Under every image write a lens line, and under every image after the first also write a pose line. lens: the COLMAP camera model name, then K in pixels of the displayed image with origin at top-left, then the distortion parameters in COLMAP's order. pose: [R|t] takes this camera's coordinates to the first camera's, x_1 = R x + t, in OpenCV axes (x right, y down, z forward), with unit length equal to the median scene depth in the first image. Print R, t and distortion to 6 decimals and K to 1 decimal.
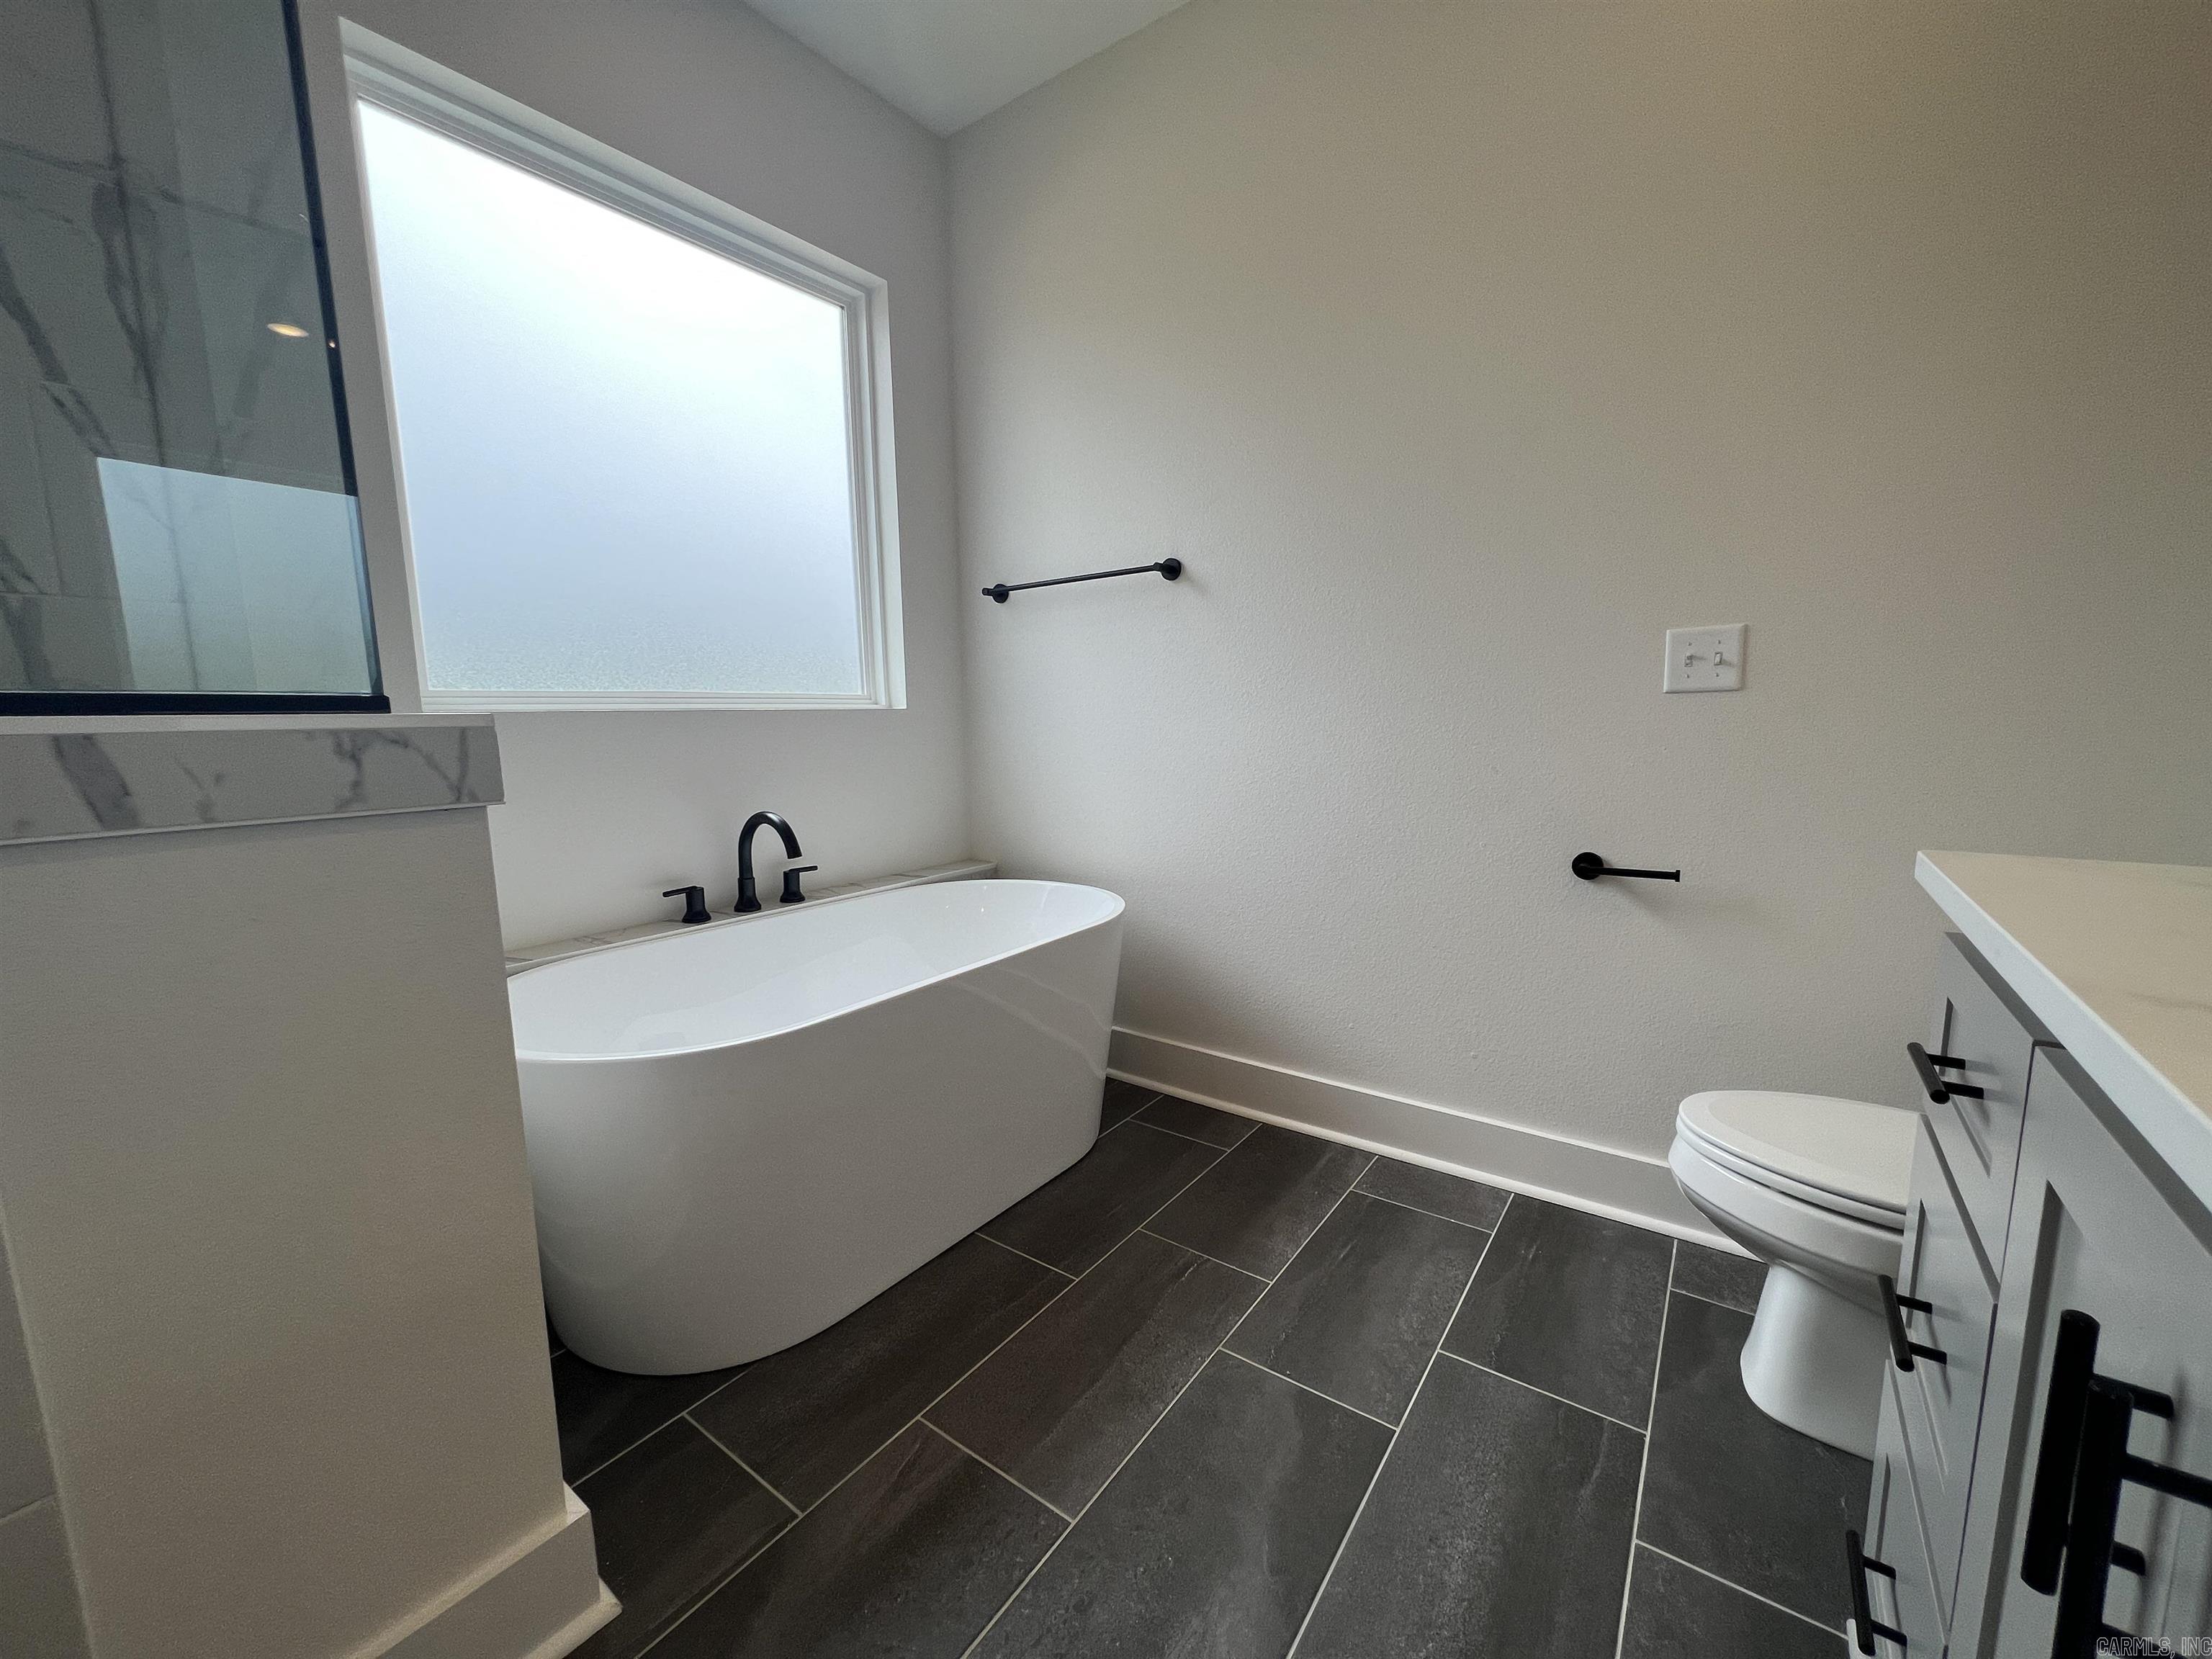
lens RADIAL K [[833.7, 0, 1167.4], [0, 833.7, 823.6], [0, 0, 1]] dist [-0.007924, 0.000127]
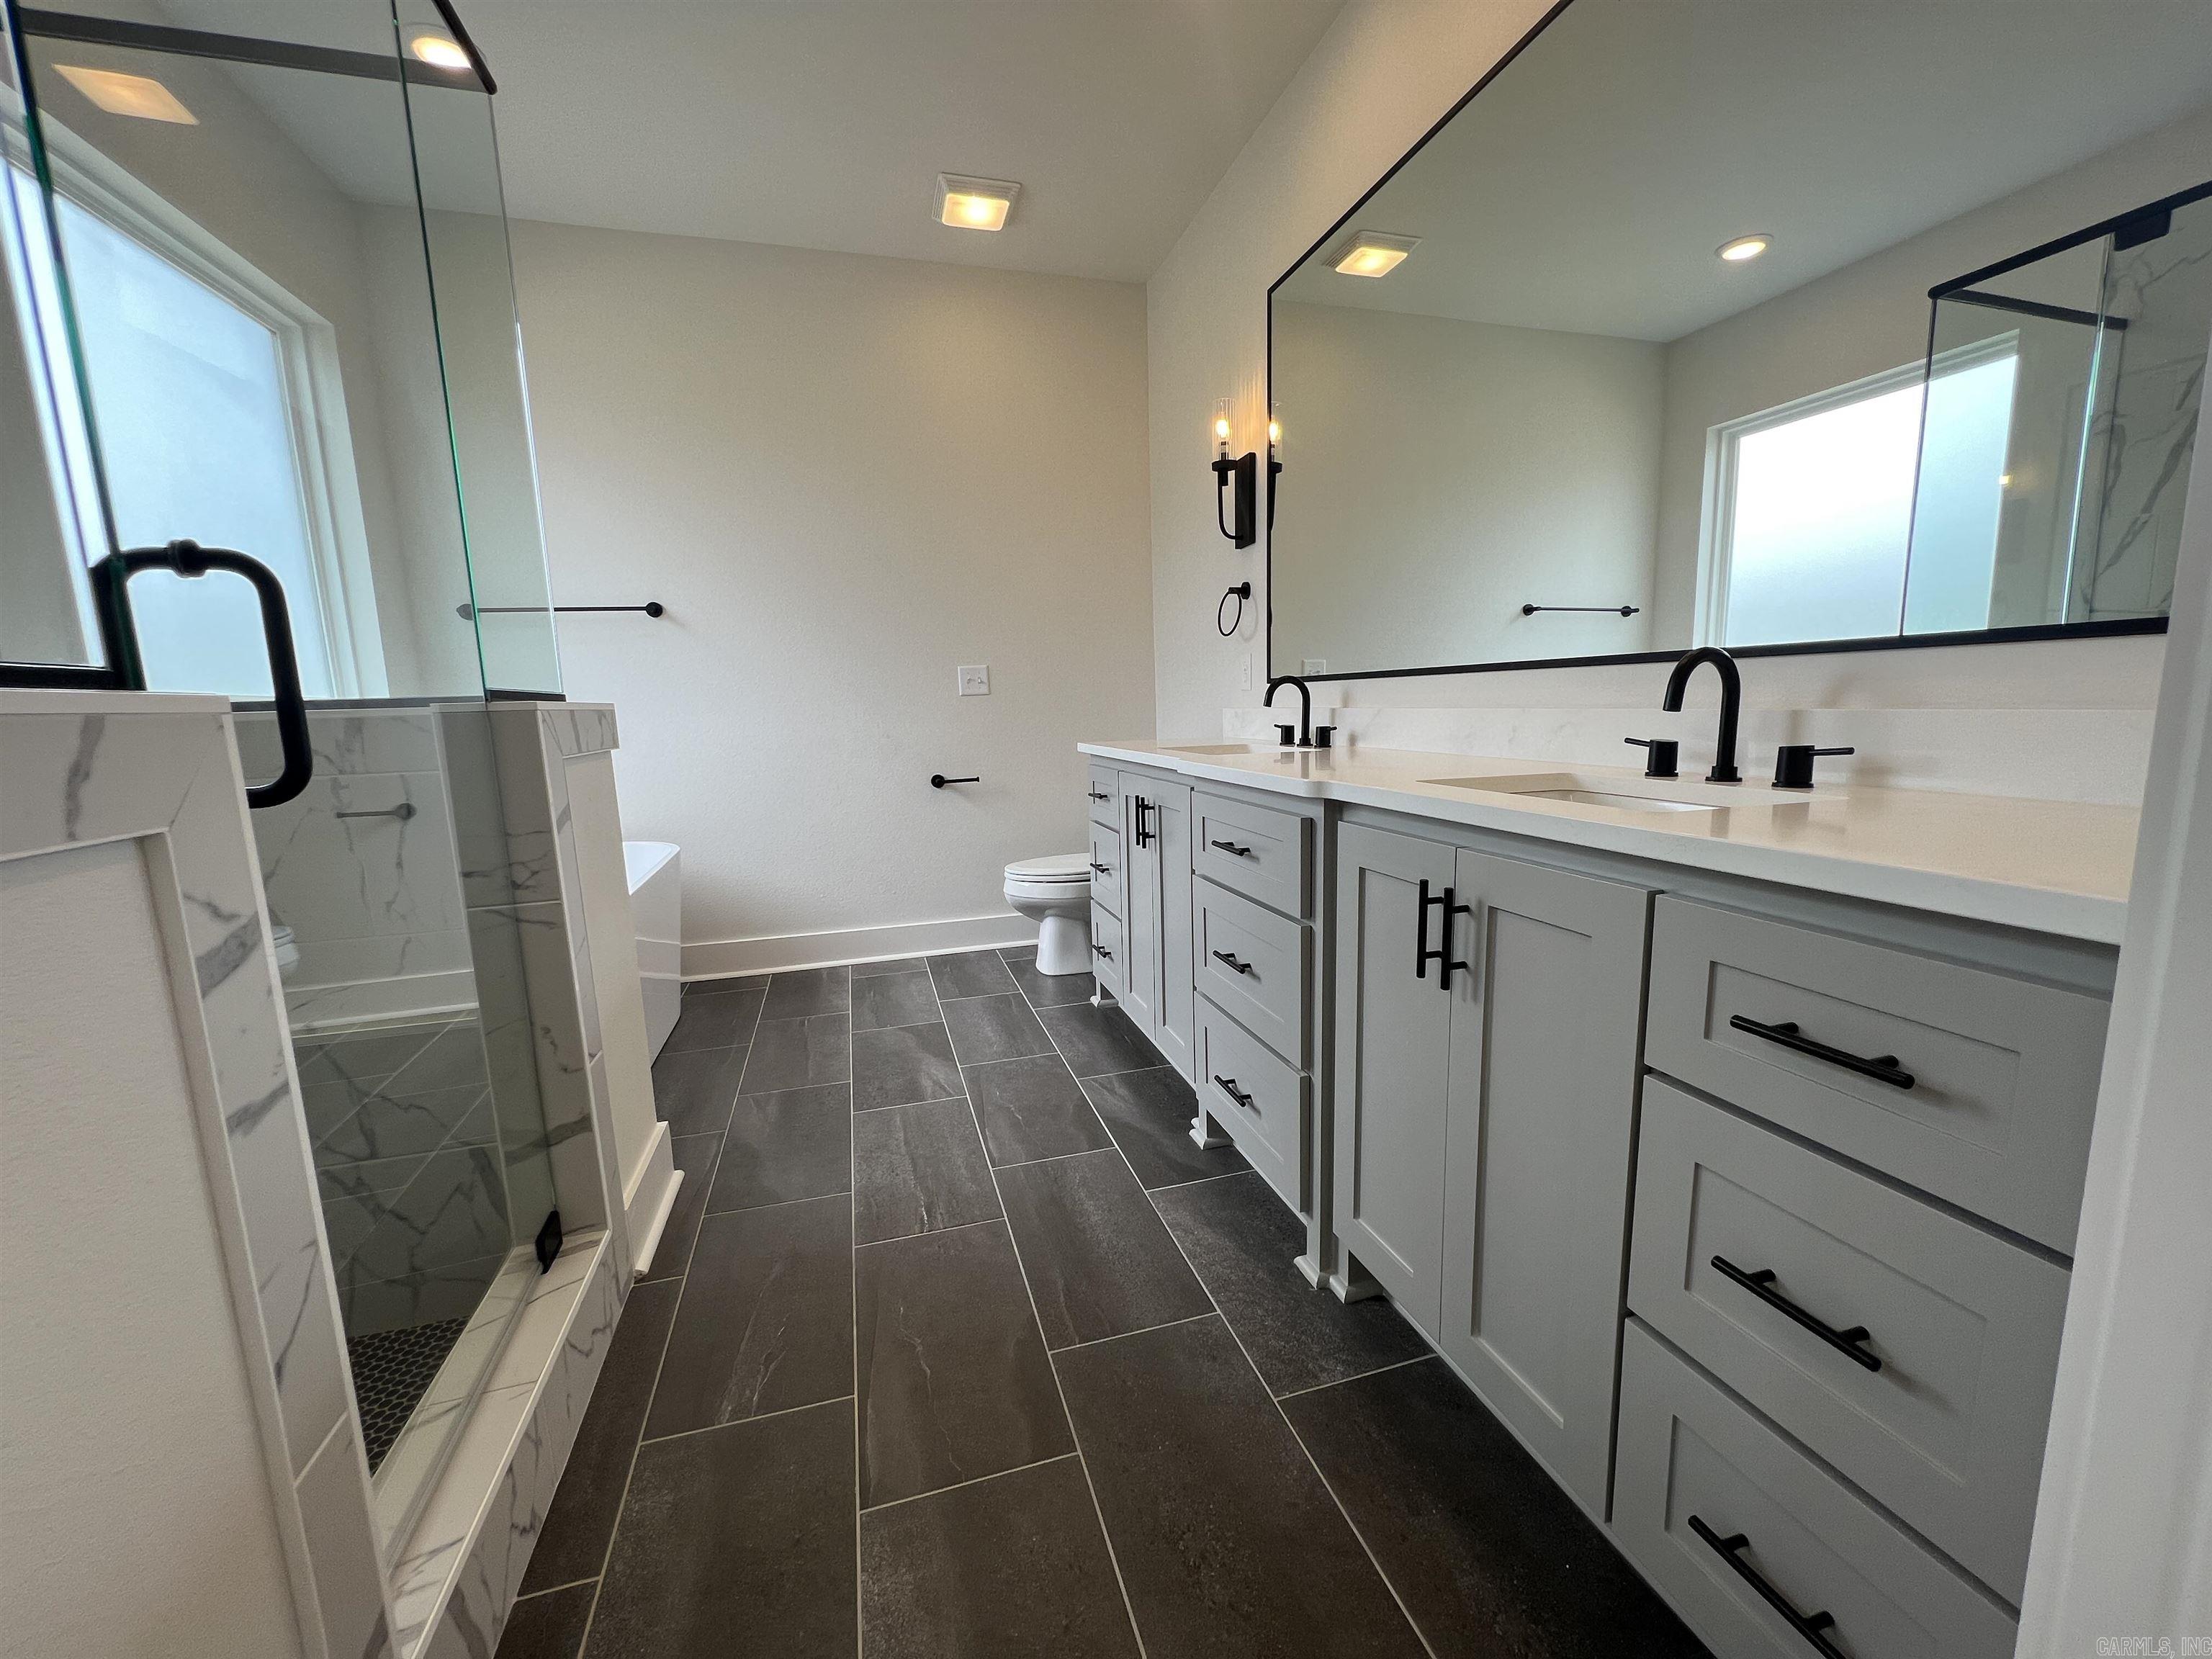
lens RADIAL K [[878.3, 0, 1109.3], [0, 878.3, 835.6], [0, 0, 1]] dist [-0.001431, 0.000419]
pose [[0.604505, -0.118479, 0.787742, -1.015398], [0.130167, 0.990278, 0.049052, 0.141582], [-0.785895, 0.072886, 0.614050, -0.681174]]
